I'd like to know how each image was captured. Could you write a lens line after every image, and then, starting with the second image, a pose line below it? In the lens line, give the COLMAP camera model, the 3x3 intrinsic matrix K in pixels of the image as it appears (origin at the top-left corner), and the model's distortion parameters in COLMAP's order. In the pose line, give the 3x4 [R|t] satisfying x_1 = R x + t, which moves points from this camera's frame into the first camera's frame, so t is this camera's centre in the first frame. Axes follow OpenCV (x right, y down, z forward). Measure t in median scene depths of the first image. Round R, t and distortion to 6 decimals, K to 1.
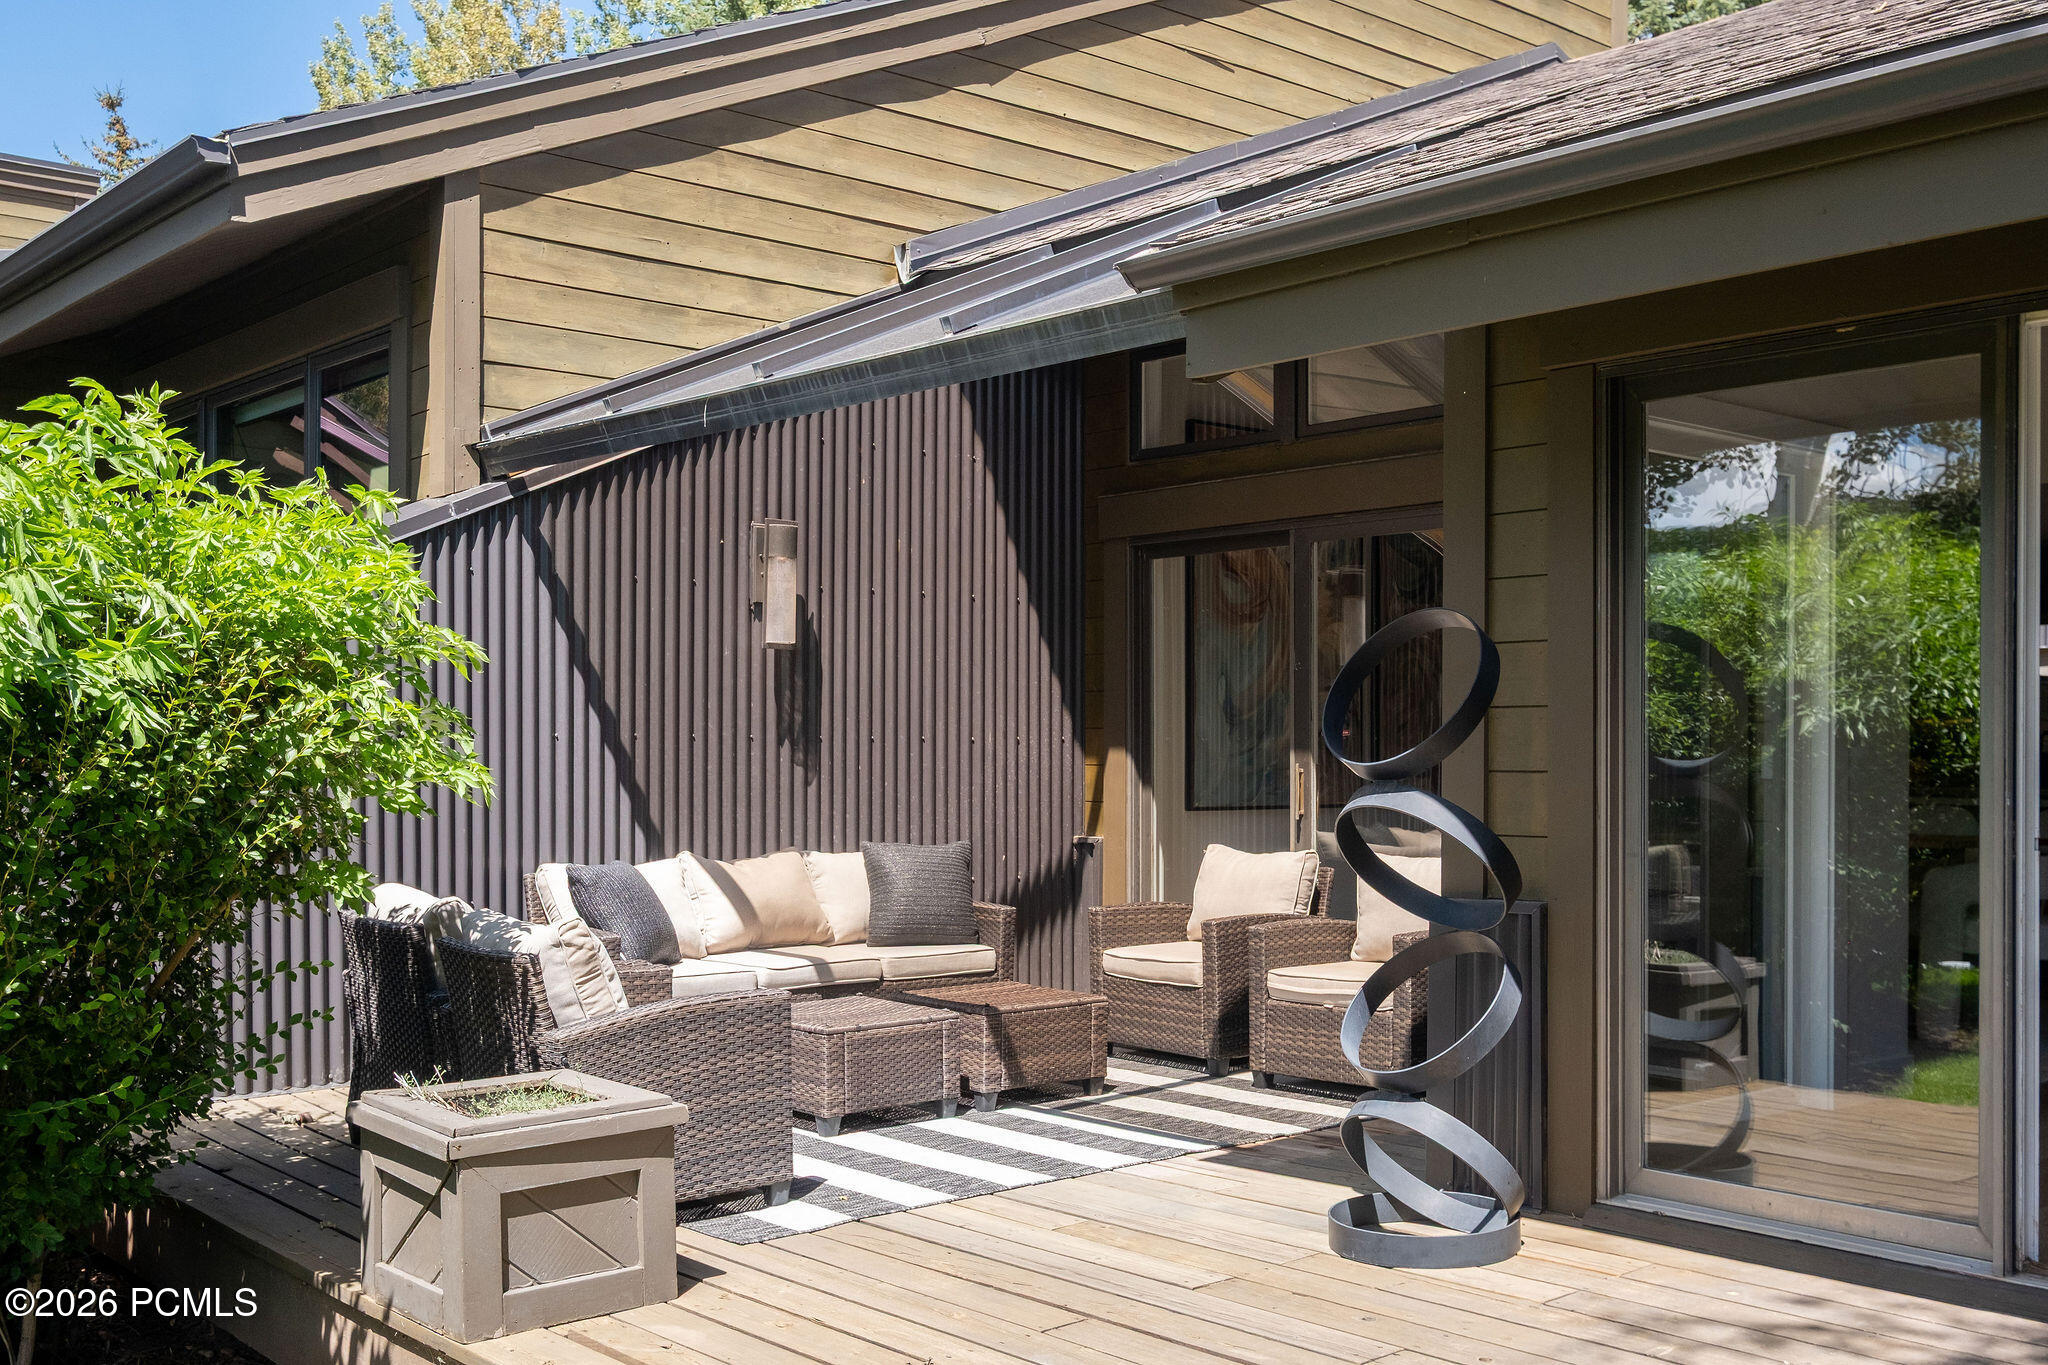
lens RADIAL K [[2071.3, 0, 1025.6], [0, 2071.3, 731.1], [0, 0, 1]] dist [-0.108697, 0.002078]
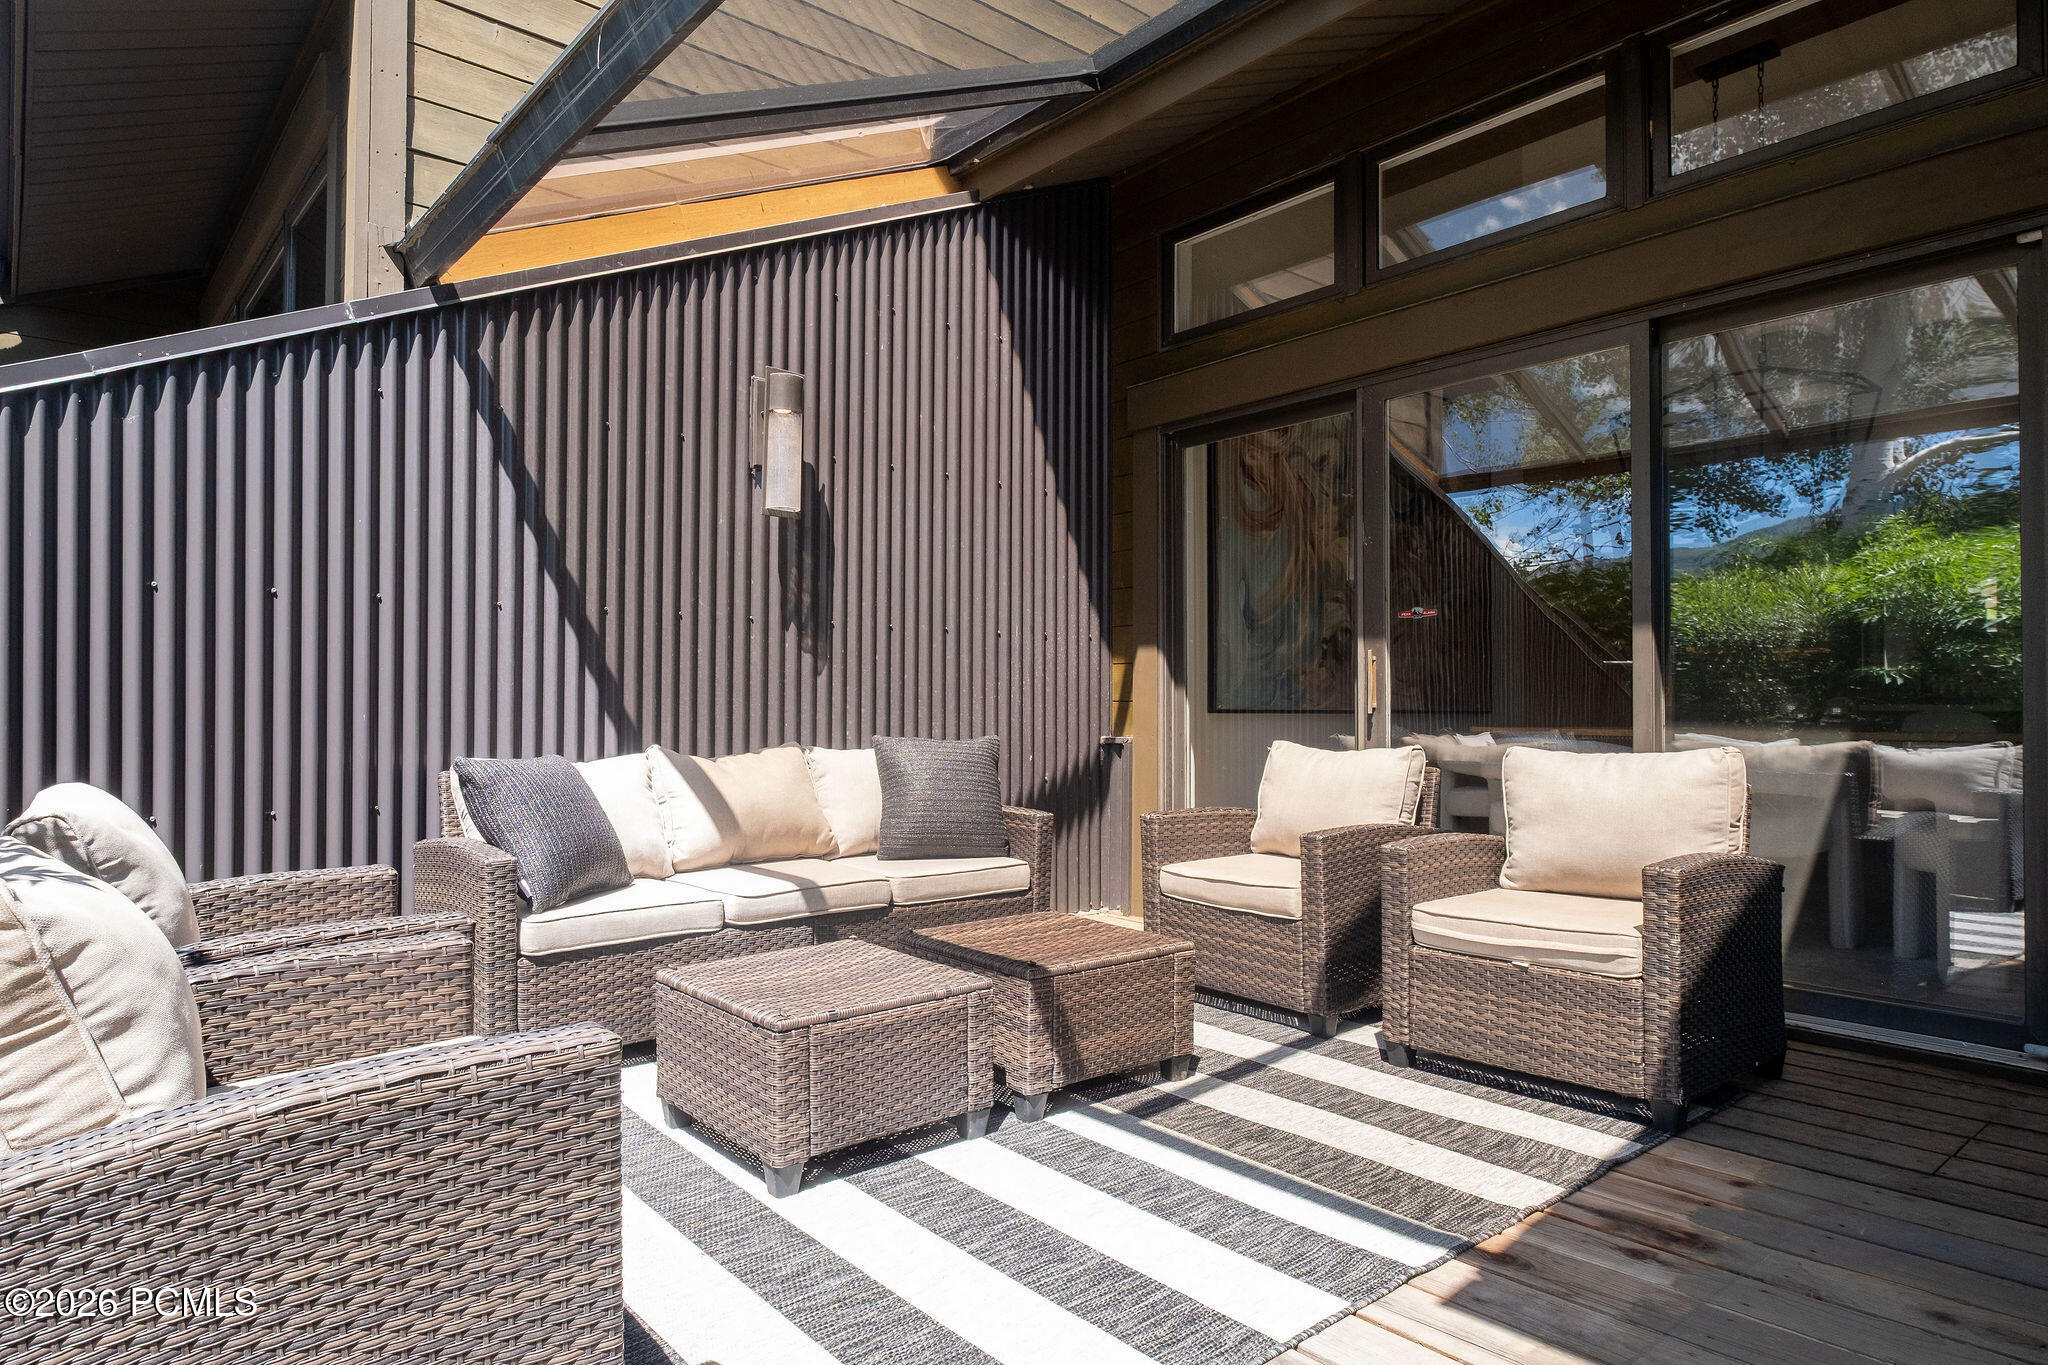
lens RADIAL K [[1162.0, 0, 995.1], [0, 1162.0, 690.5], [0, 0, 1]] dist [0.000009, -0.061473]
pose [[0.999891, 0.002345, -0.014584, -0.021141], [-0.002439, 0.999977, -0.006394, 0.036916], [0.014568, 0.006429, 0.999873, 0.509409]]
